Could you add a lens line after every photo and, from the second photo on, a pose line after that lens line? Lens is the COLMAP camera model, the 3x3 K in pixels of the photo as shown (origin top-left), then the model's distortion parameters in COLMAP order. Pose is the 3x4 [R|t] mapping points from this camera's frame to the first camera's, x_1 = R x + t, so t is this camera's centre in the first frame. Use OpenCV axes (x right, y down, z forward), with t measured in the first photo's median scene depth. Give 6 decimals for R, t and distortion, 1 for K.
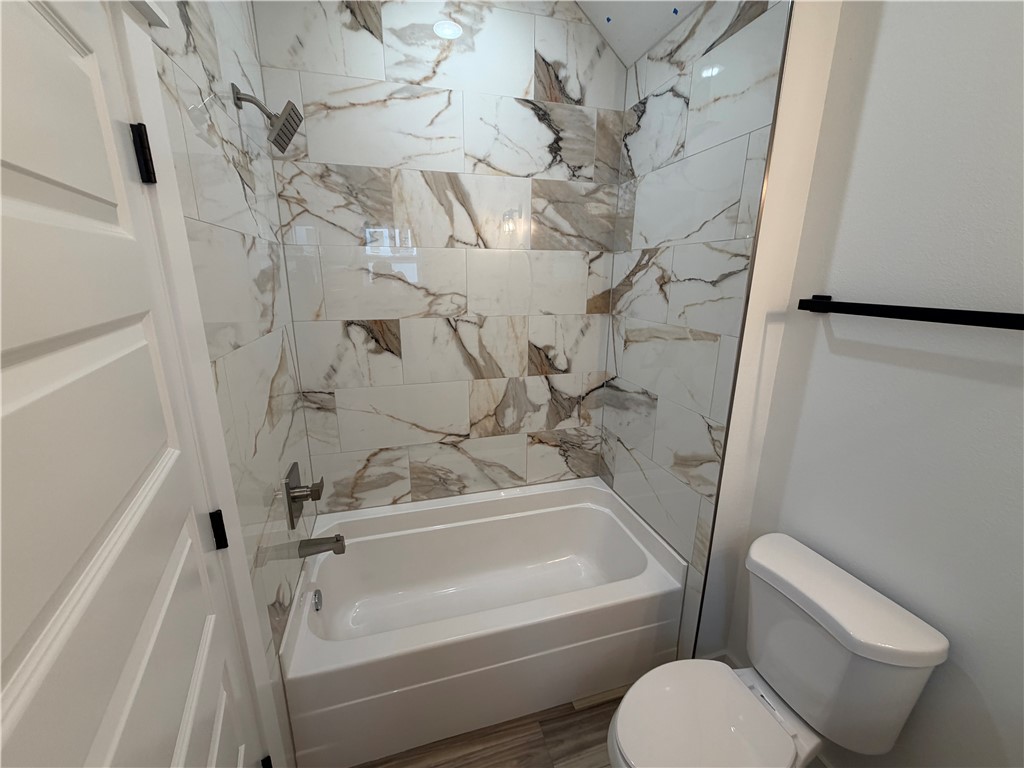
lens RADIAL K [[407.7, 0, 508.6], [0, 407.7, 383.5], [0, 0, 1]] dist [-0.000204, 0.000328]
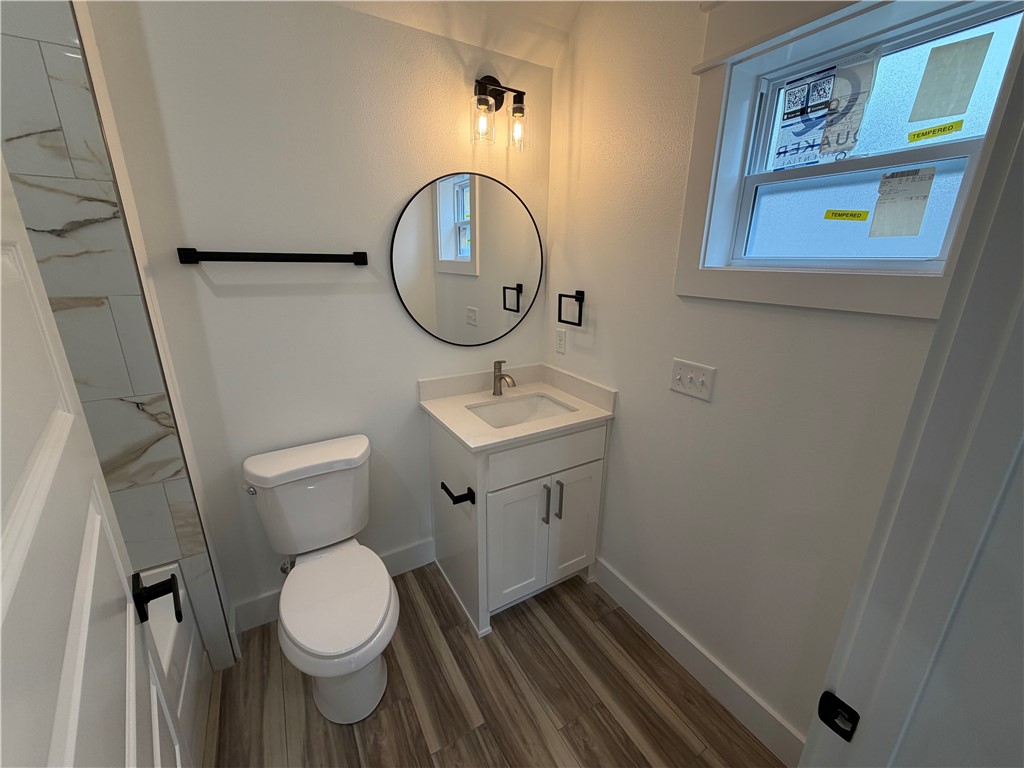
lens RADIAL K [[407.7, 0, 508.6], [0, 407.7, 383.5], [0, 0, 1]] dist [-0.000204, 0.000328]
pose [[-0.317199, -0.280296, 0.905991, -0.570420], [0.236642, 0.901712, 0.361823, -0.067728], [-0.918360, 0.329166, -0.219692, 0.494477]]
